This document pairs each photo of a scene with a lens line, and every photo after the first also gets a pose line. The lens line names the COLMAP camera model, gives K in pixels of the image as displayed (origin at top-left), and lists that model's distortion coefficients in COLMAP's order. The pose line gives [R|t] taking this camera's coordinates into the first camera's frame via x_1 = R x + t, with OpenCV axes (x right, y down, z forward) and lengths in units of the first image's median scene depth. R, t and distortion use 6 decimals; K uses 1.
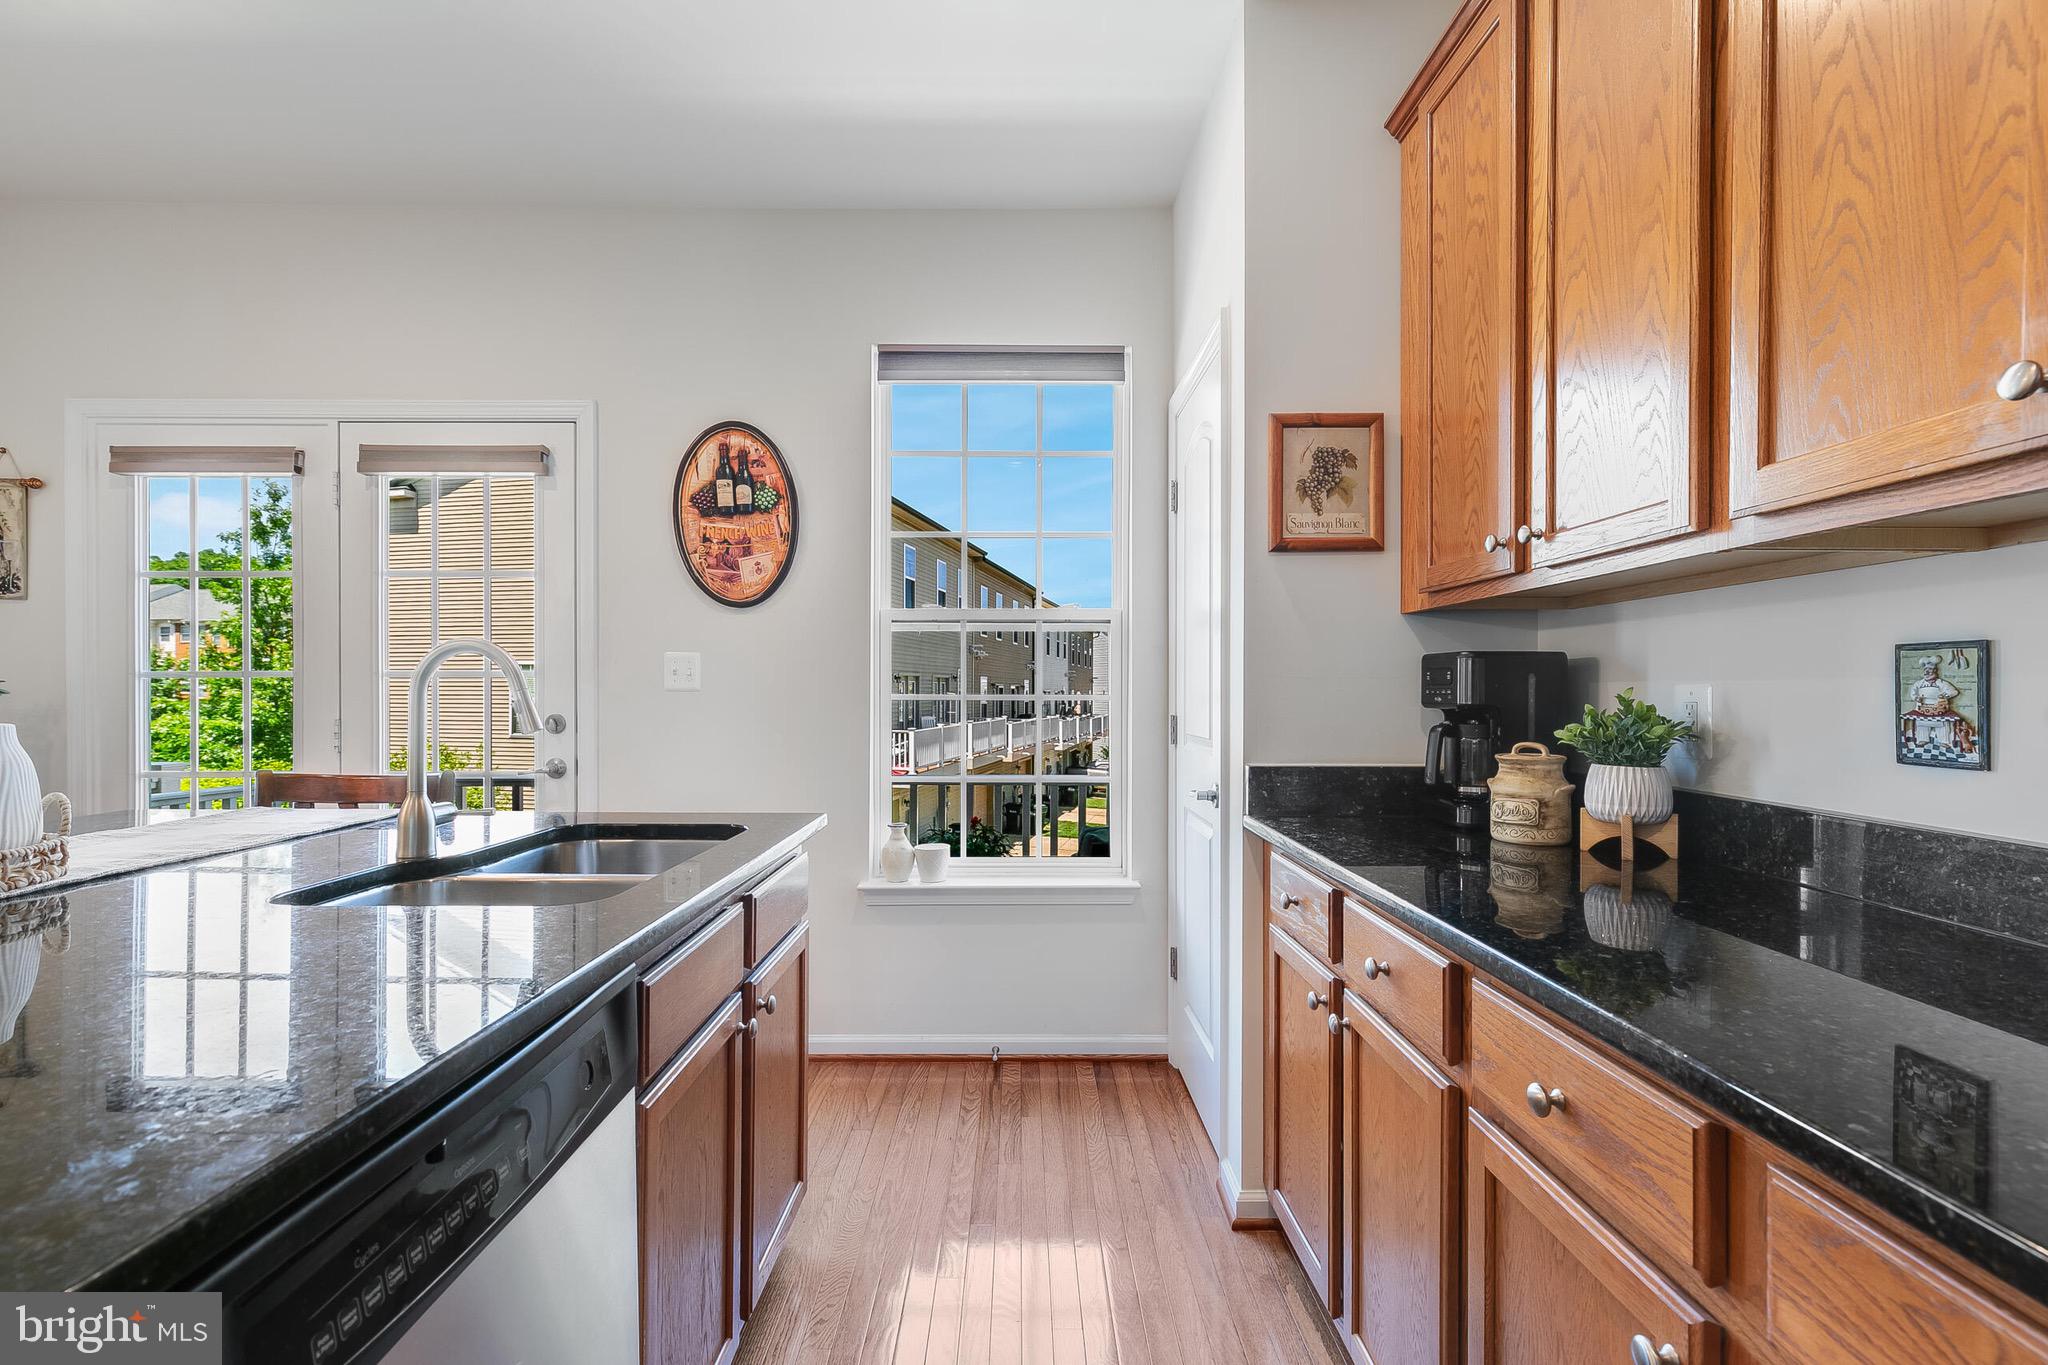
lens RADIAL K [[920.2, 0, 1022.5], [0, 920.2, 690.0], [0, 0, 1]] dist [0.014457, -0.005409]
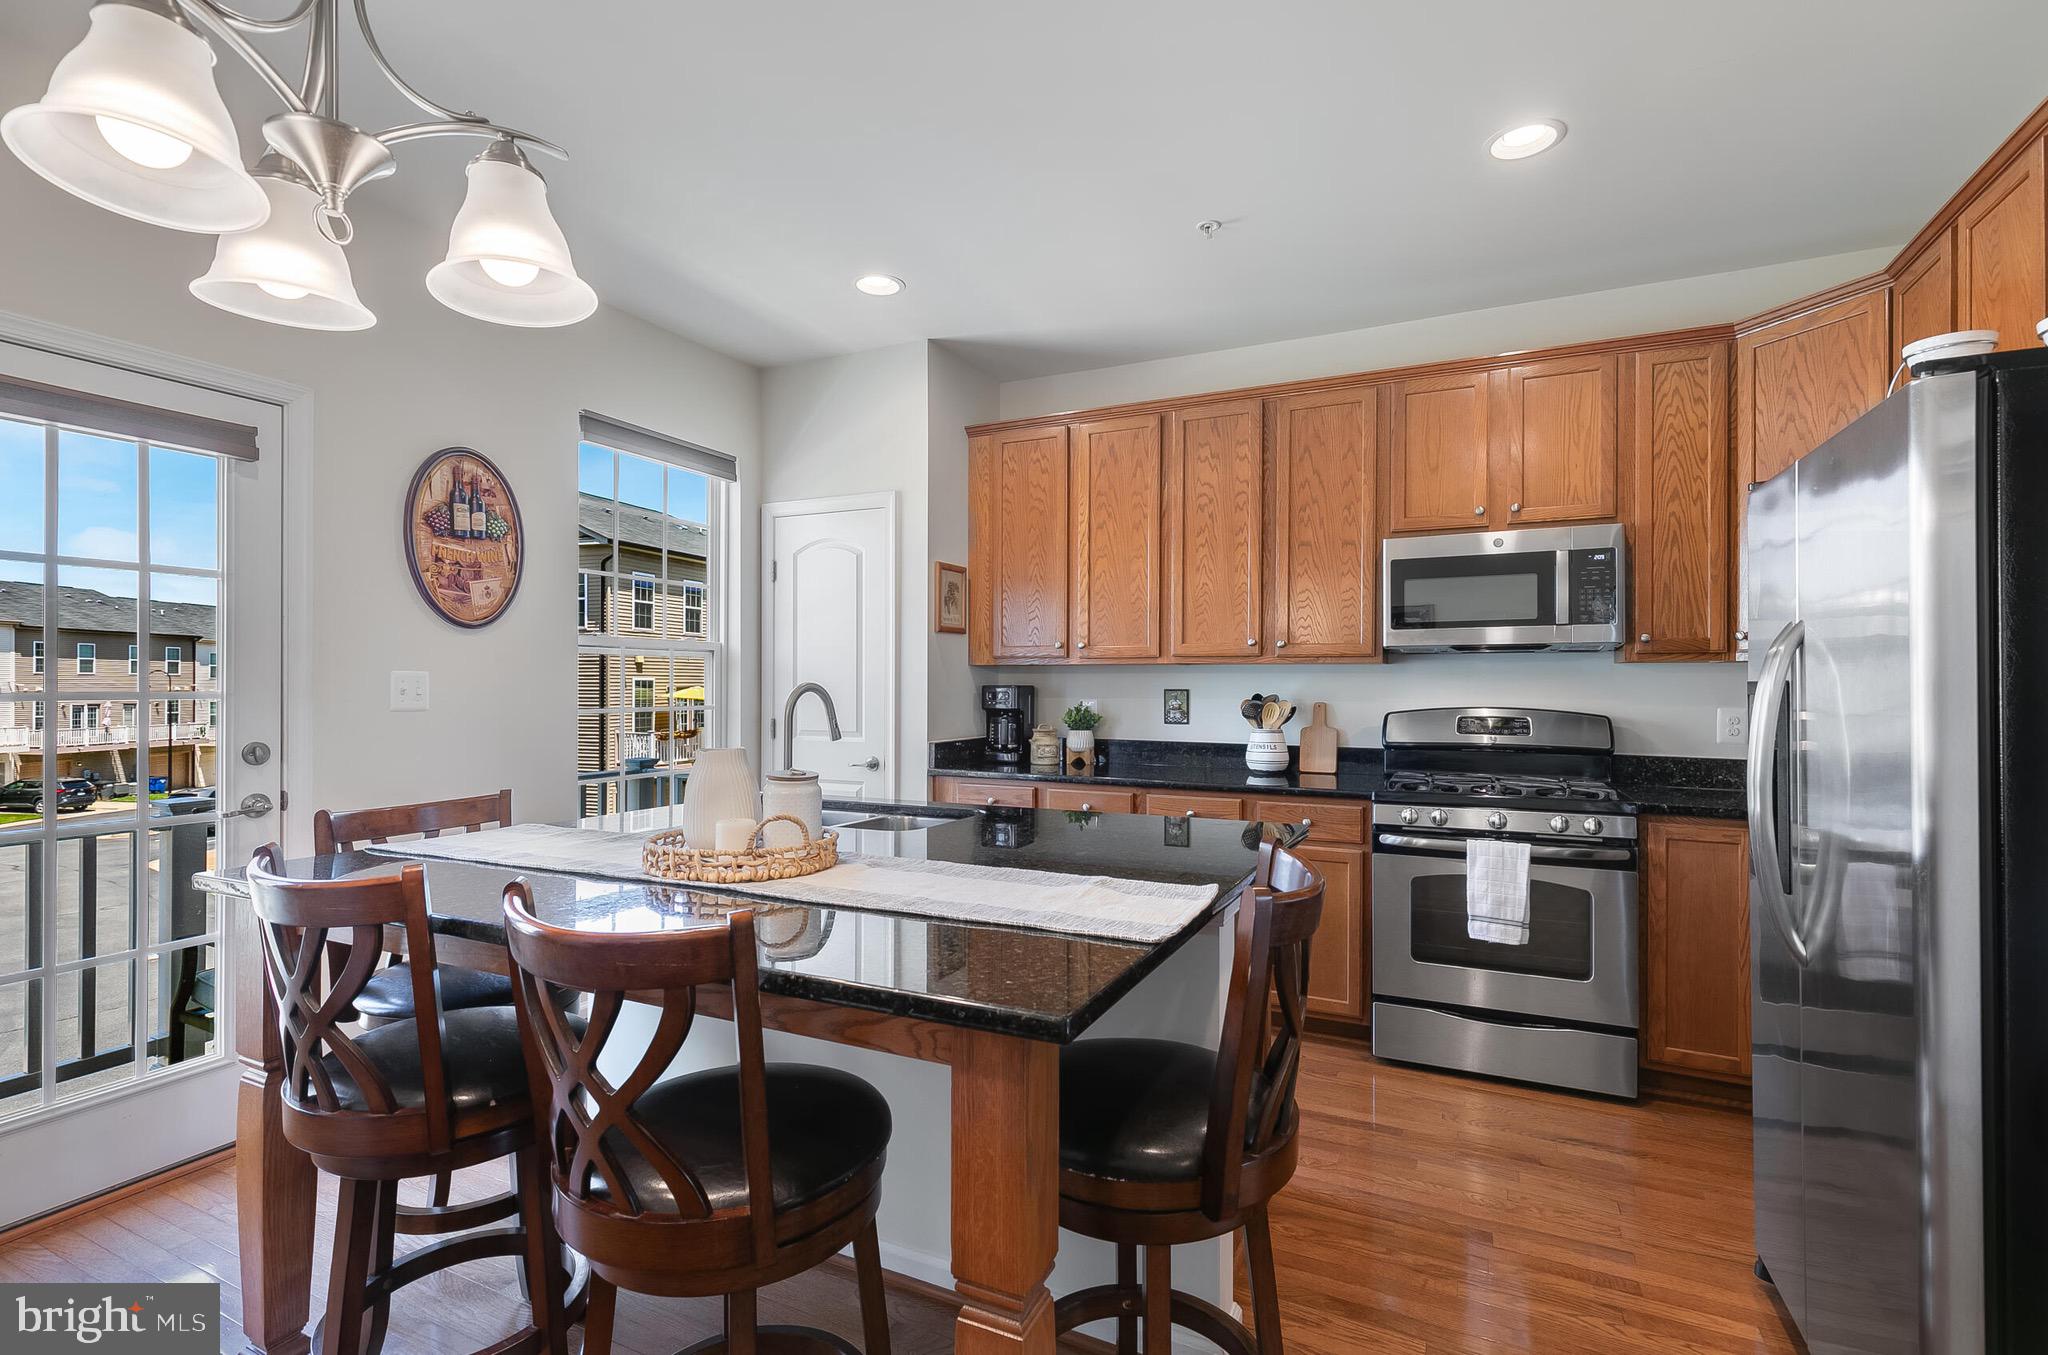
lens RADIAL K [[925.8, 0, 1028.9], [0, 925.8, 679.4], [0, 0, 1]] dist [0.003999, -0.000889]
pose [[0.433820, 0.004403, 0.900989, -1.092797], [-0.000645, 0.999989, -0.004576, -0.032058], [-0.900999, 0.001404, 0.433819, -0.016522]]
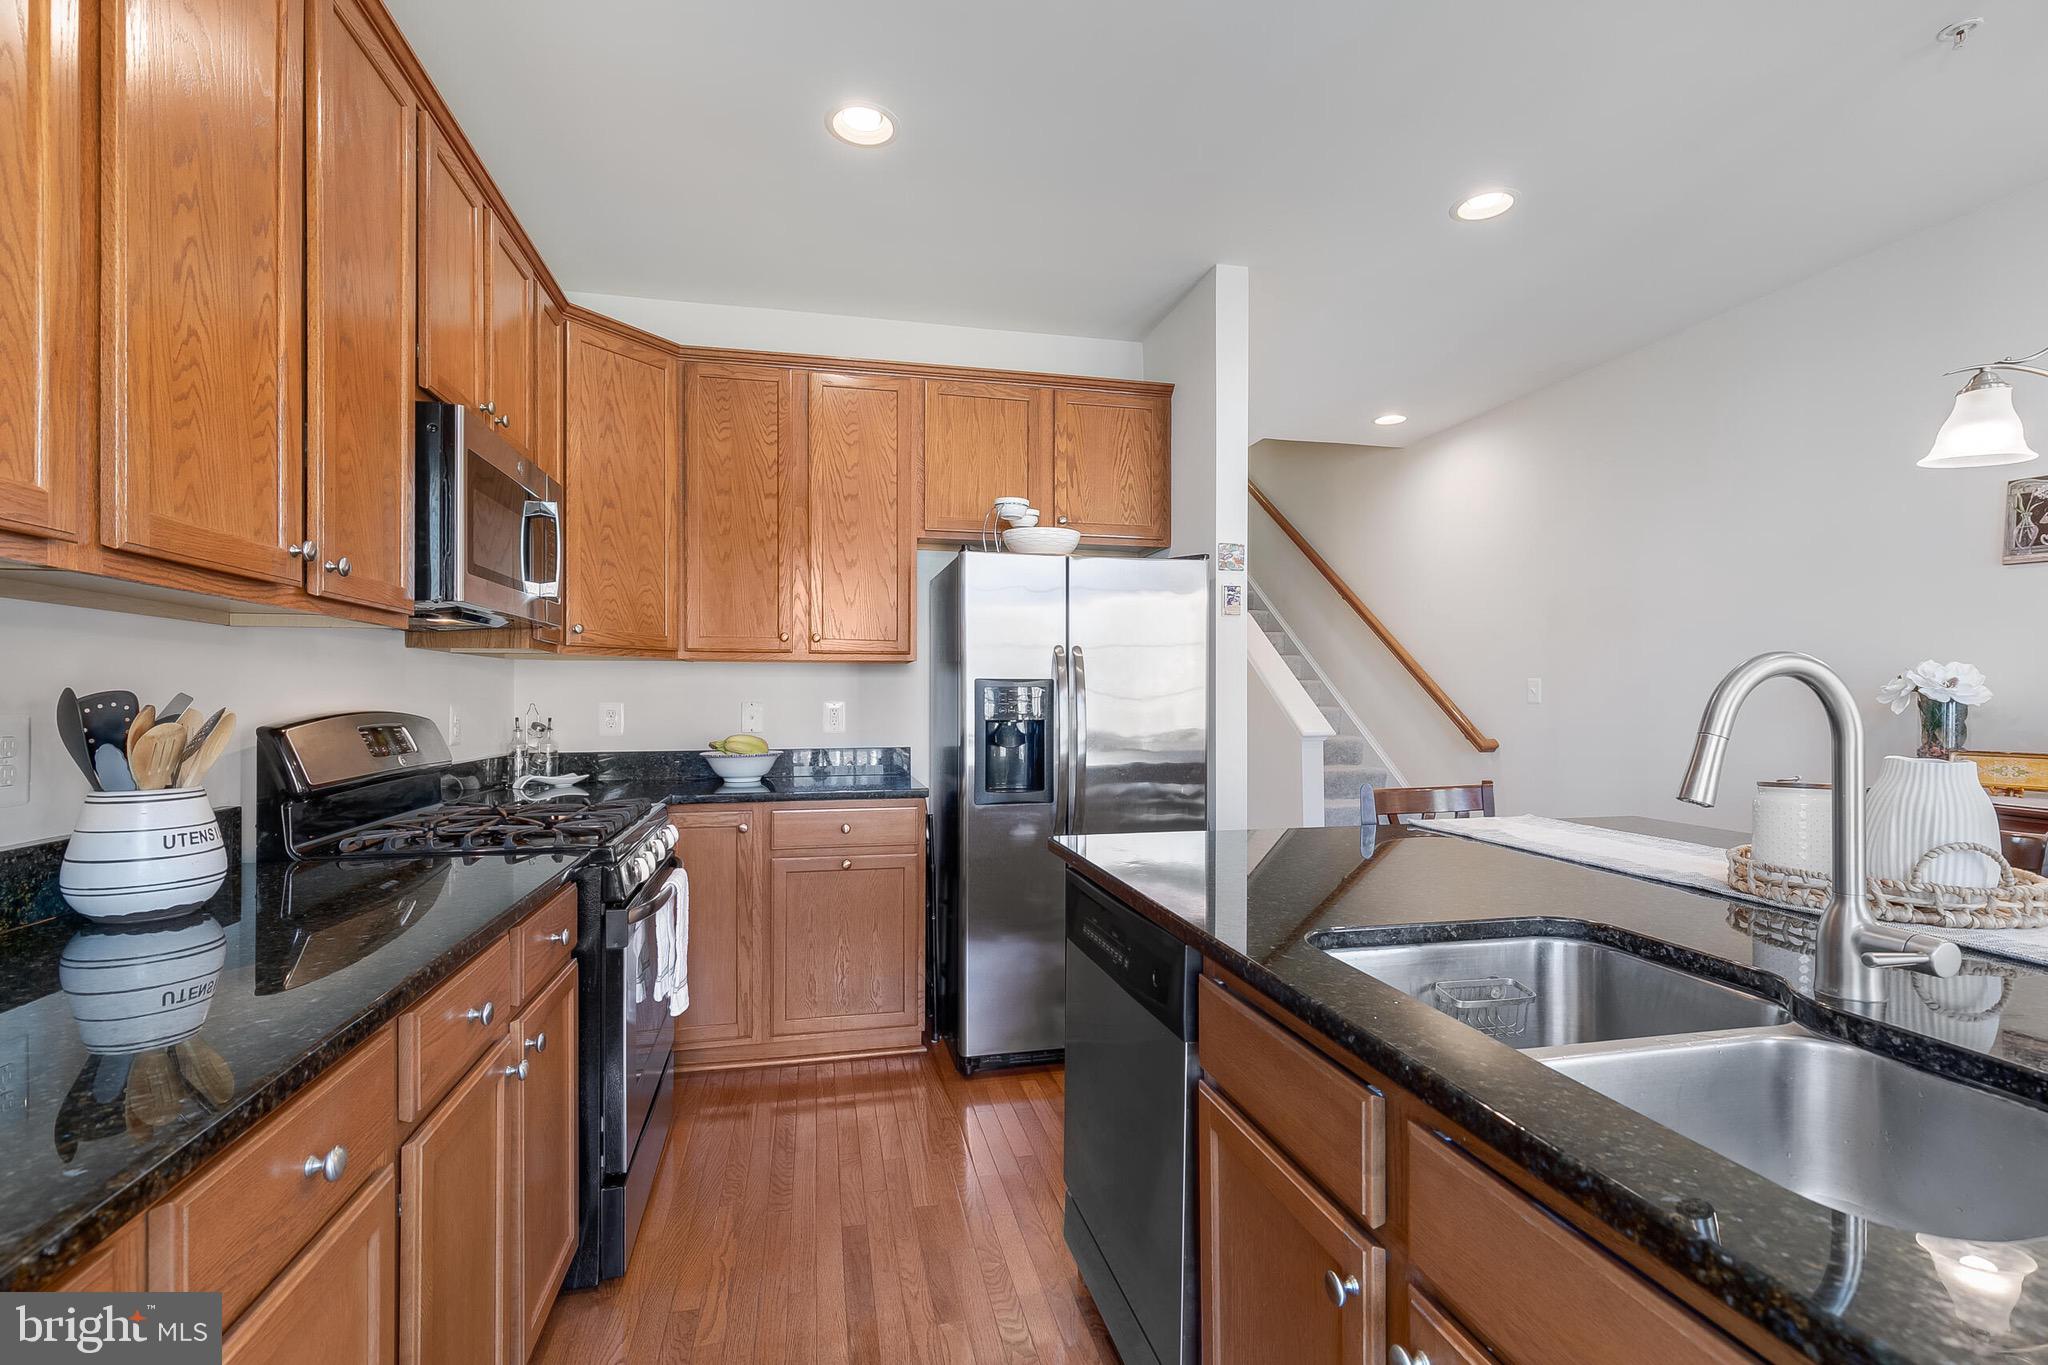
lens RADIAL K [[920.2, 0, 1024.6], [0, 920.2, 691.2], [0, 0, 1]] dist [0.014457, -0.005409]
pose [[-0.976307, -0.004019, -0.216353, 0.002596], [-0.003622, 0.999991, -0.002230, -0.015585], [0.216360, -0.001394, -0.976313, 0.883219]]
